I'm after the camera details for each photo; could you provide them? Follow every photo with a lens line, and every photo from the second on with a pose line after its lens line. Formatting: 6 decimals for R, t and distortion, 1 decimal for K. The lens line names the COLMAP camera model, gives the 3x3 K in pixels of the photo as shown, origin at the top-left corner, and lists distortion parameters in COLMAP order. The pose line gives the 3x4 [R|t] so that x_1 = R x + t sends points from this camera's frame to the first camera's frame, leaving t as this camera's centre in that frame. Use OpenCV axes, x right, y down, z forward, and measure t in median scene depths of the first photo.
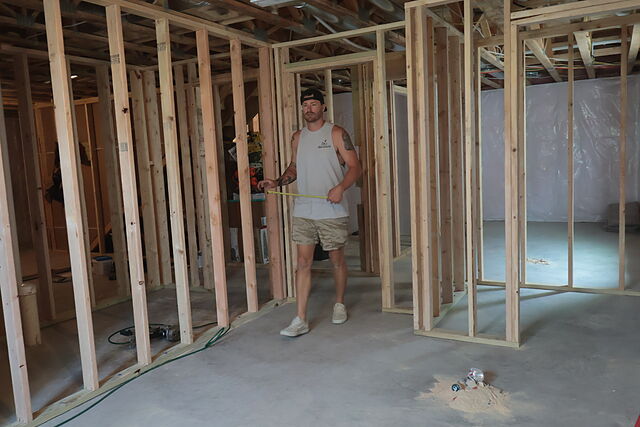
lens RADIAL K [[494.5, 0, 320.0], [0, 494.5, 213.5], [0, 0, 1]] dist [0.002536, 0.001549]
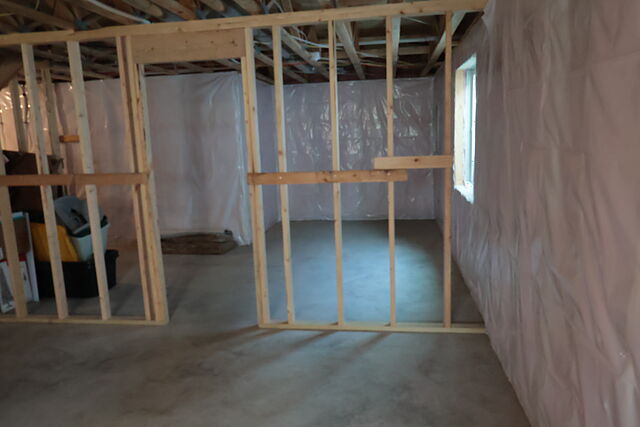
lens RADIAL K [[466.9, 0, 320.0], [0, 466.9, 213.5], [0, 0, 1]] dist [0.070048, 0.000743]
pose [[0.930880, -0.046856, 0.362308, 0.071675], [0.033413, 0.998504, 0.043283, -0.056672], [-0.363794, -0.028185, 0.931053, 0.203275]]
